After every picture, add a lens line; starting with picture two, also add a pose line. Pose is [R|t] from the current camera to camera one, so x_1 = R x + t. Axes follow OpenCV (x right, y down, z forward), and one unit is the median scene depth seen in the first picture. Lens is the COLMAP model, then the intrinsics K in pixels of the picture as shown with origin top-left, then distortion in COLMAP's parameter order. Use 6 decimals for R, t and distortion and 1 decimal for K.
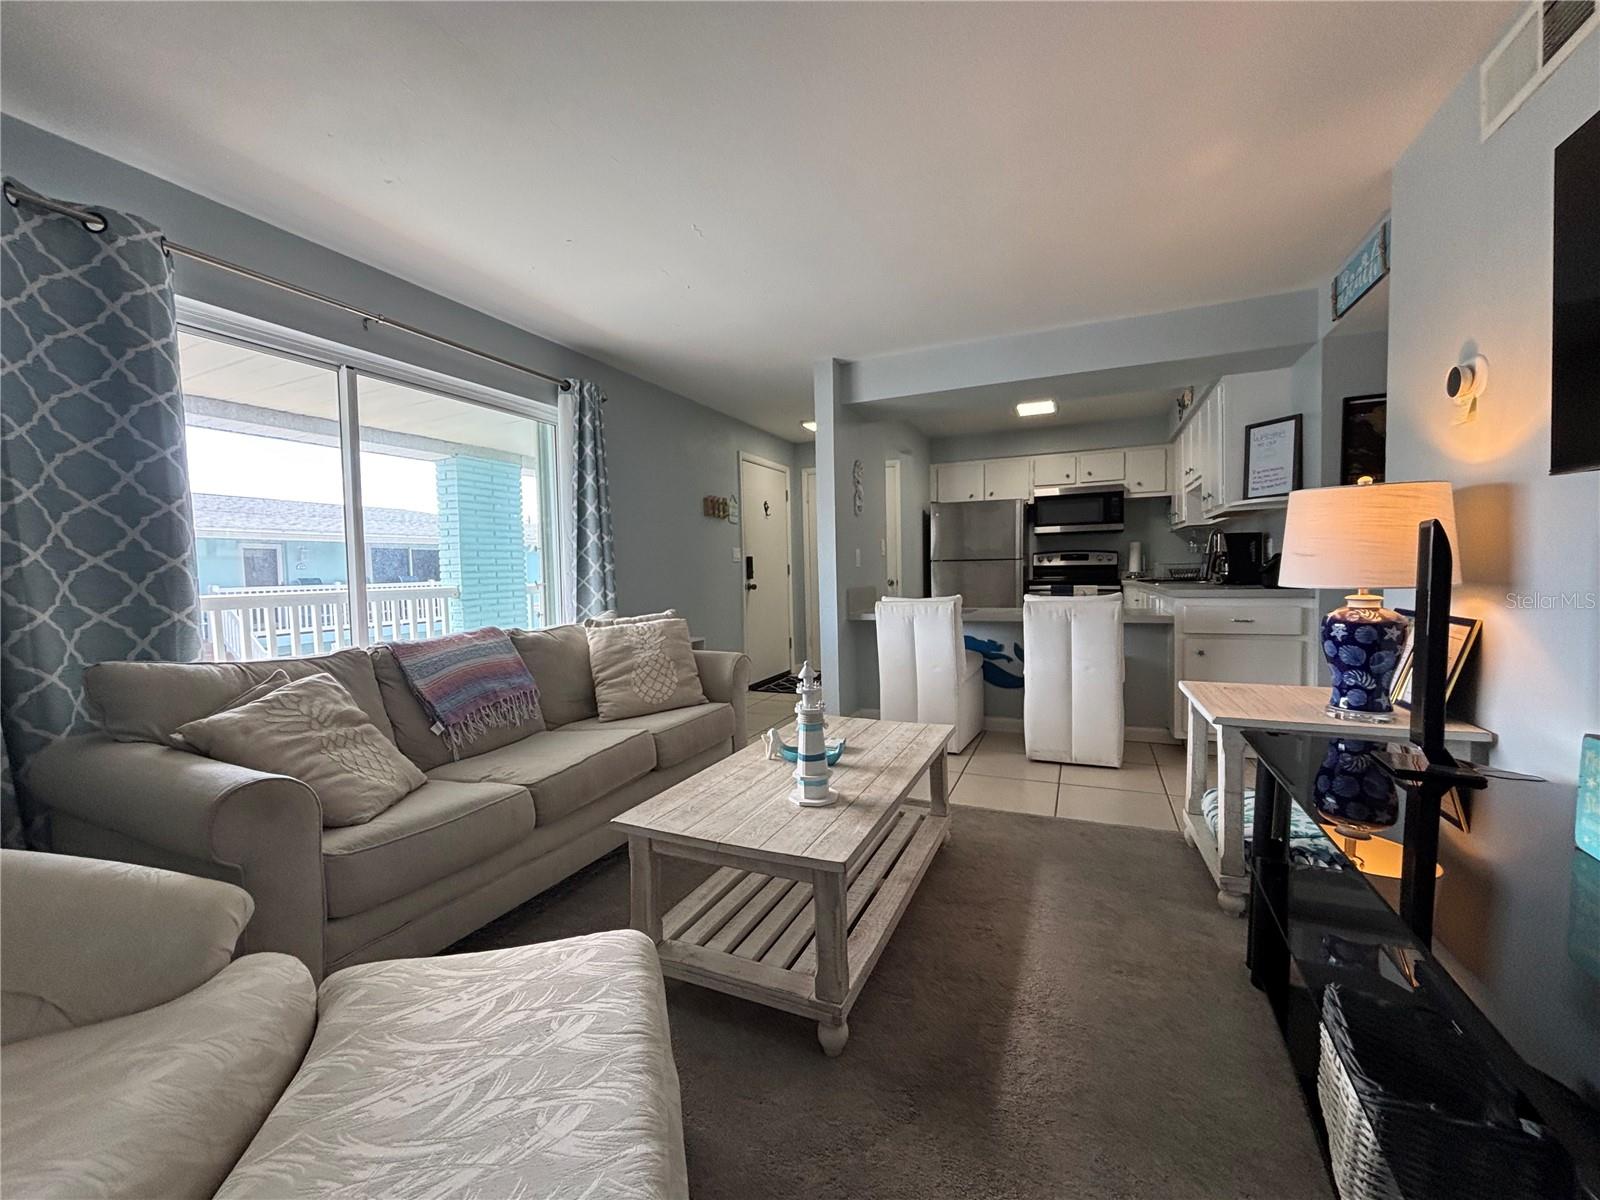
lens RADIAL K [[635.5, 0, 803.6], [0, 635.5, 593.7], [0, 0, 1]] dist [-0.002875, -0.000475]
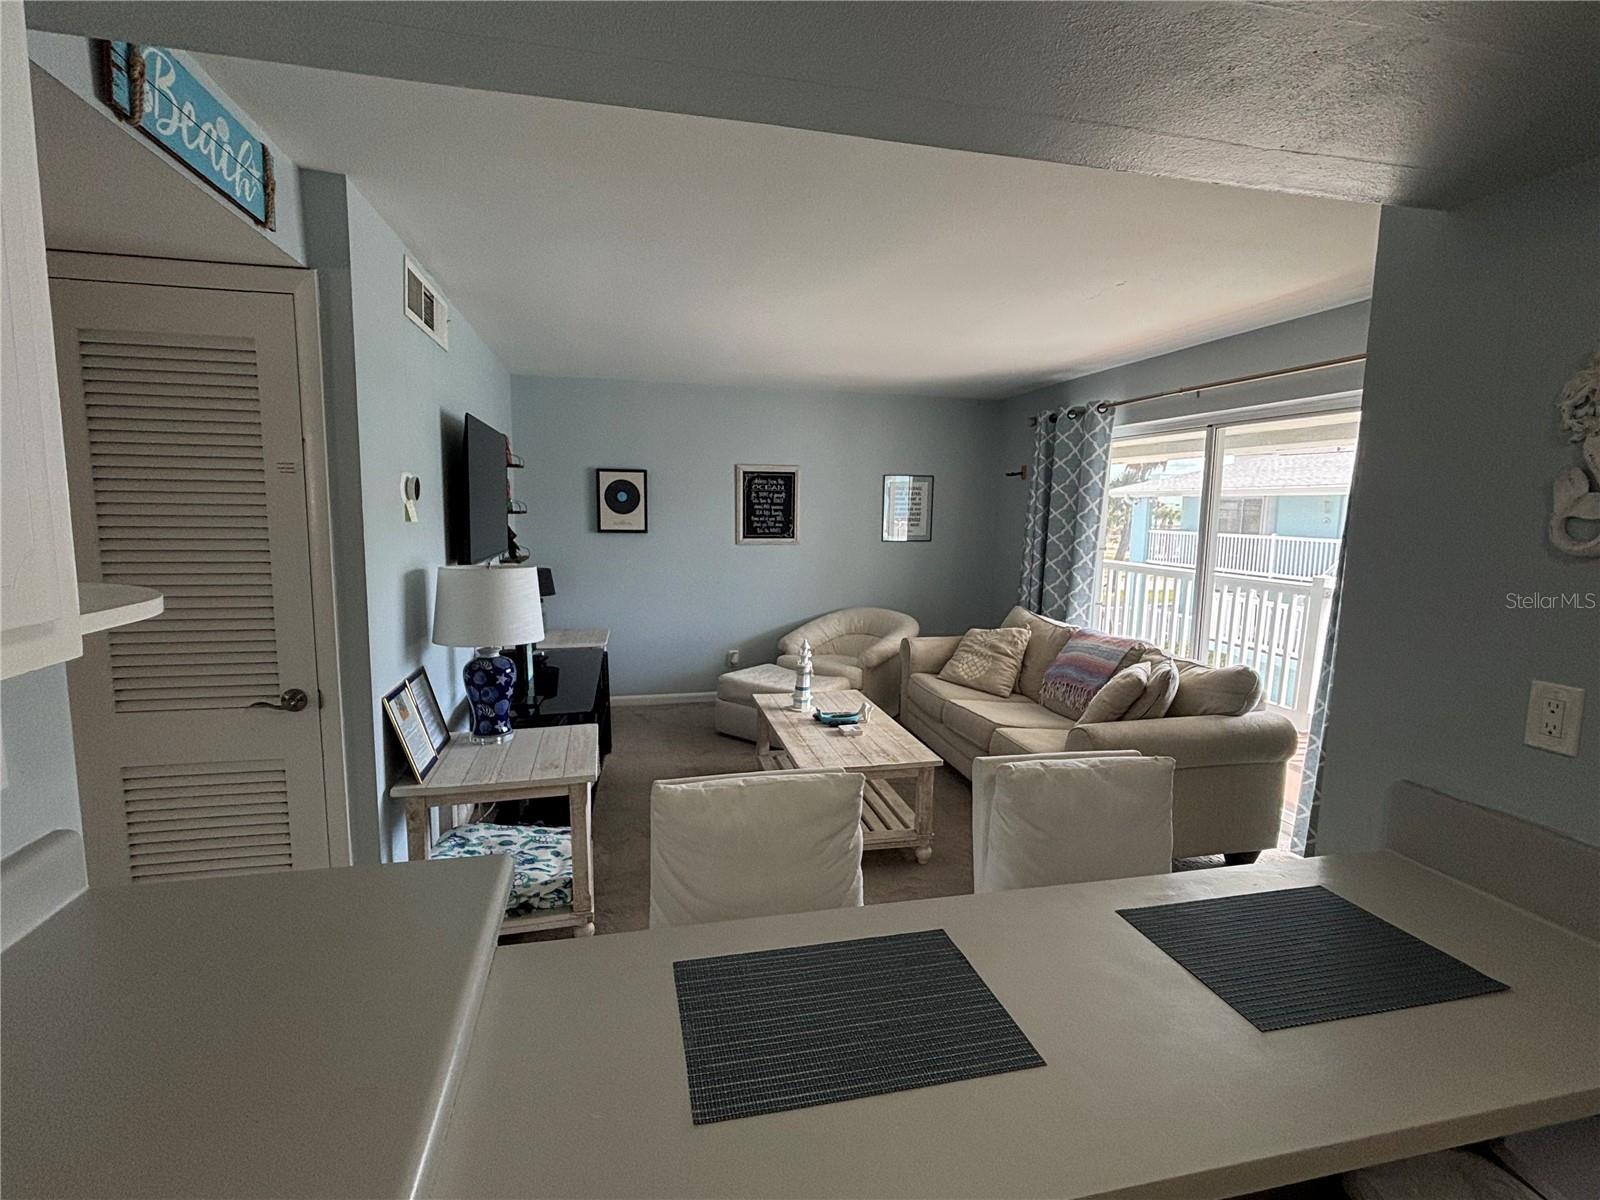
lens RADIAL K [[748.8, 0, 800.0], [0, 748.8, 600.0], [0, 0, 1]] dist [0.044761, -0.000061]
pose [[-0.797976, 0.086029, -0.596517, 1.100753], [-0.022105, 0.984916, 0.171614, -0.328855], [0.602283, 0.150130, -0.784038, 2.211110]]
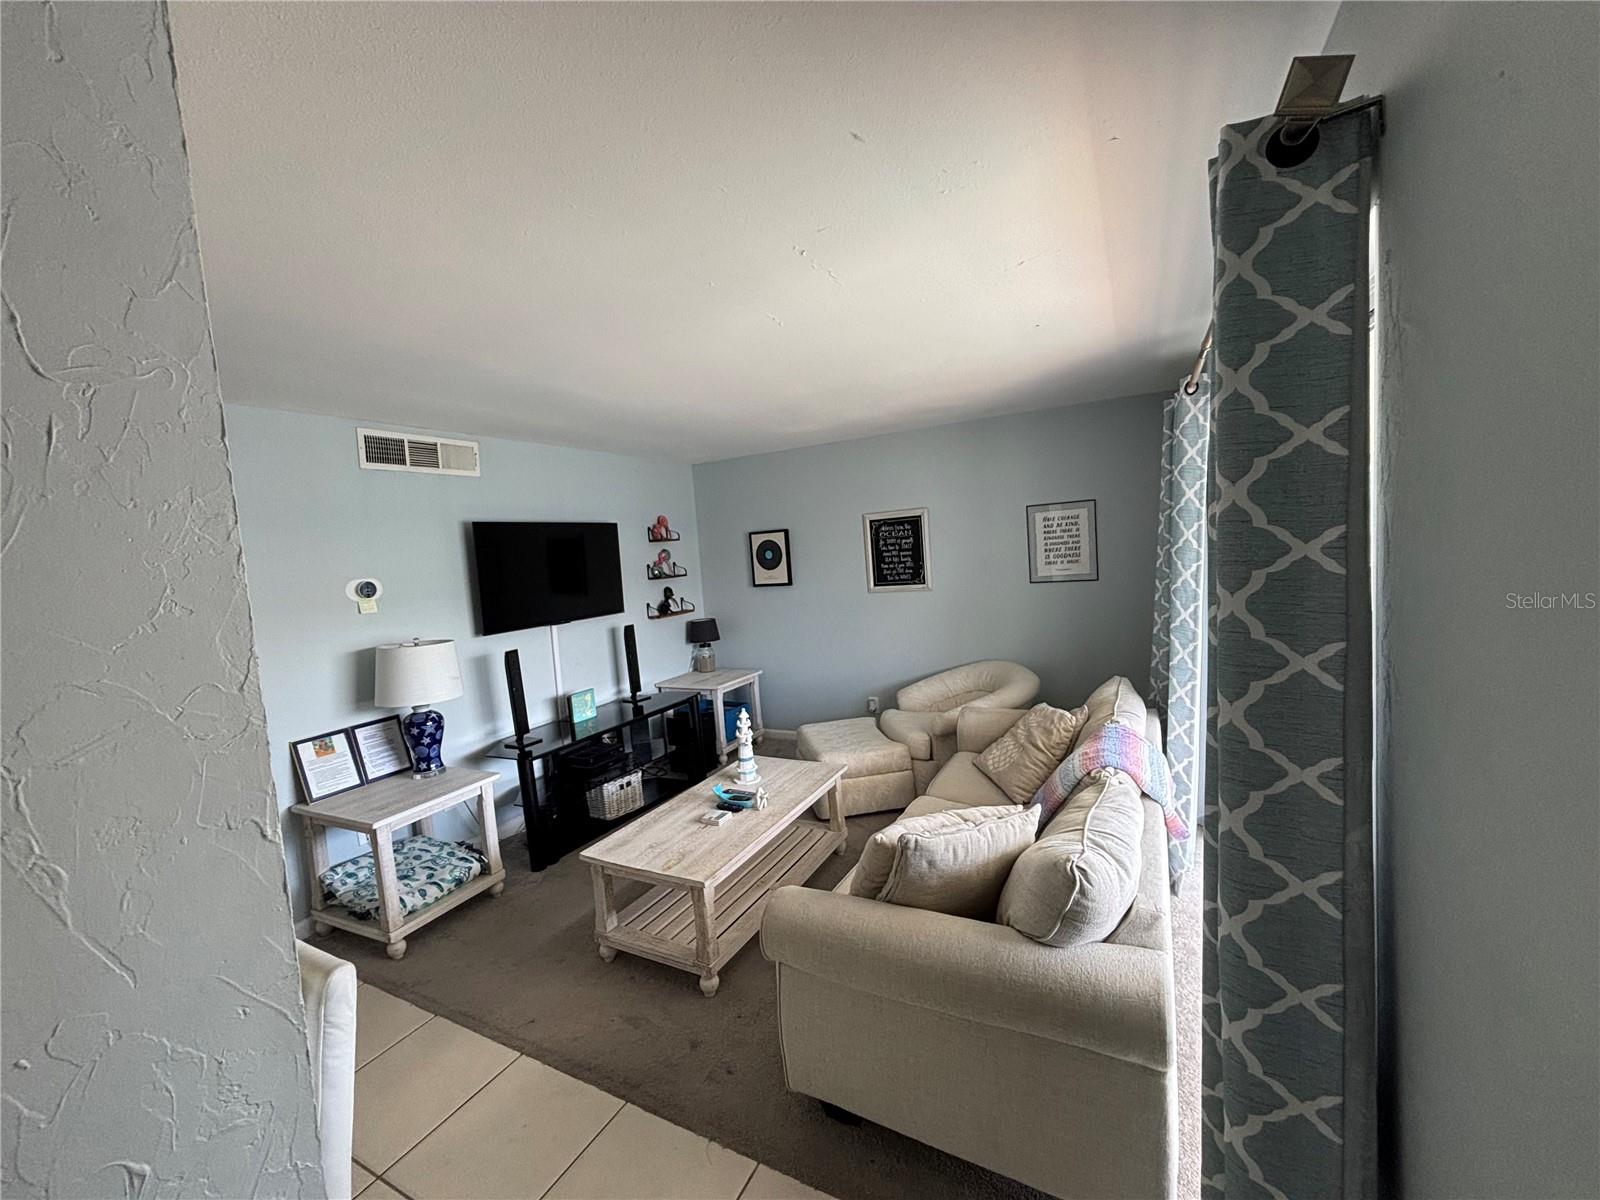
lens RADIAL K [[635.5, 0, 803.6], [0, 635.5, 593.7], [0, 0, 1]] dist [-0.002875, -0.000475]
pose [[-0.992671, 0.092279, 0.078034, -0.279499], [0.100975, 0.988099, 0.116034, -0.345898], [-0.066398, 0.123063, -0.990175, 2.231419]]
